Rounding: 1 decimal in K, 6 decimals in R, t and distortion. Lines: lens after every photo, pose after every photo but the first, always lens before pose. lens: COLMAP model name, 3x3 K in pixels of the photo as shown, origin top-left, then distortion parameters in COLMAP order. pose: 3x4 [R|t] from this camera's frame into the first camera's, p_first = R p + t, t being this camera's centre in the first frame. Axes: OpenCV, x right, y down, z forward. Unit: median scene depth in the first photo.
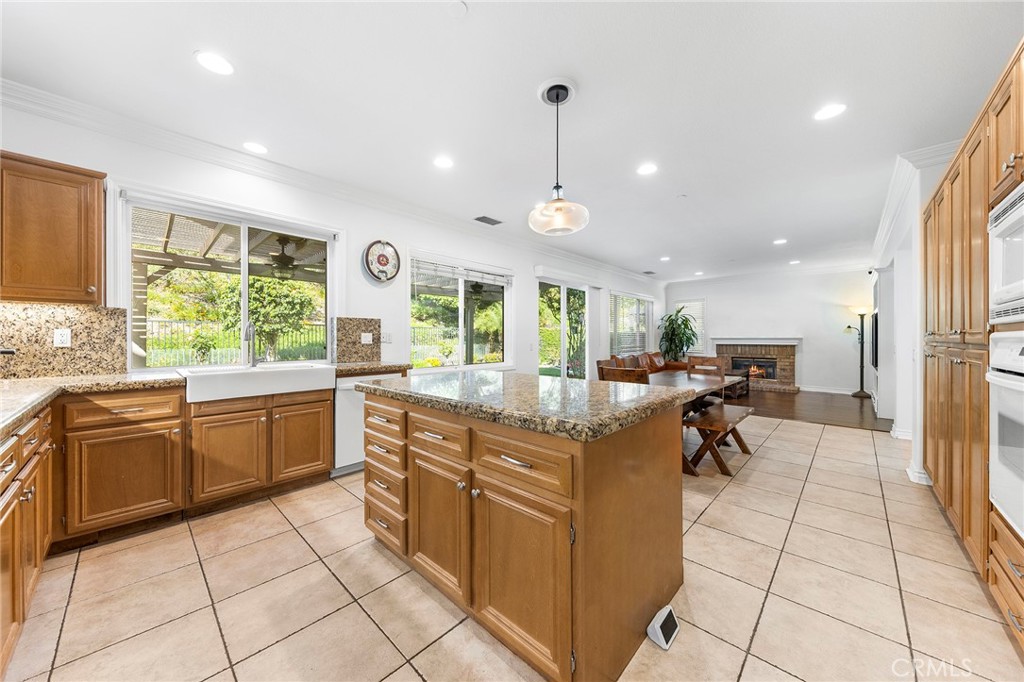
lens RADIAL K [[359.0, 0, 504.6], [0, 359.0, 339.4], [0, 0, 1]] dist [0.001934, 0.000083]
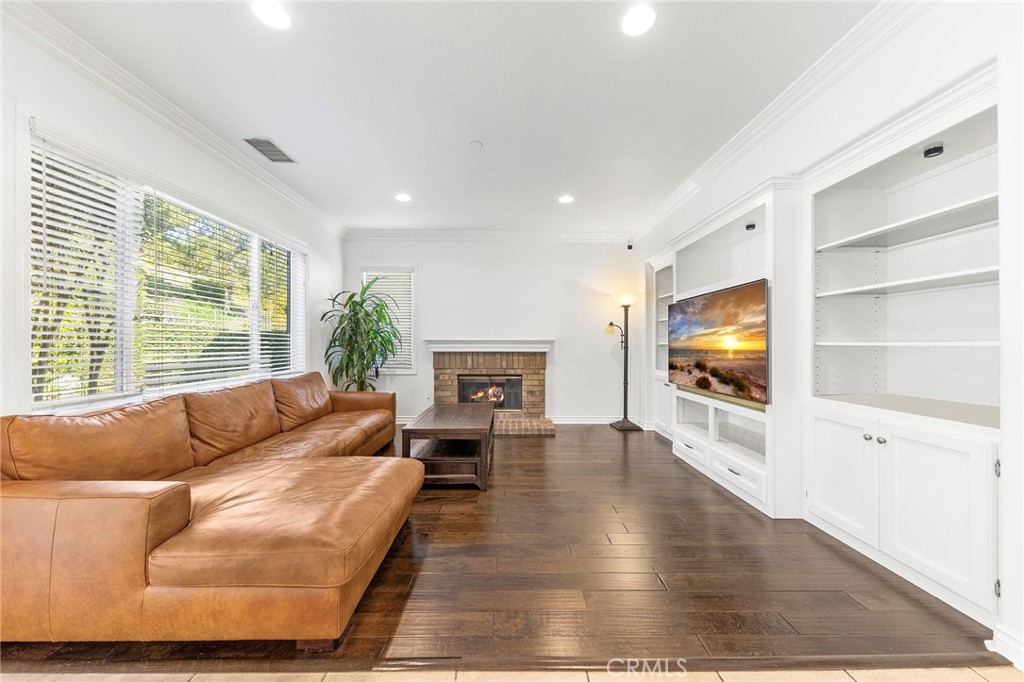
lens RADIAL K [[359.0, 0, 509.7], [0, 359.0, 343.9], [0, 0, 1]] dist [0.001934, 0.000083]
pose [[0.717467, 0.003532, 0.696584, 0.307488], [0.000846, 0.999982, -0.005941, 0.005070], [-0.696592, 0.004851, 0.717451, 0.555658]]
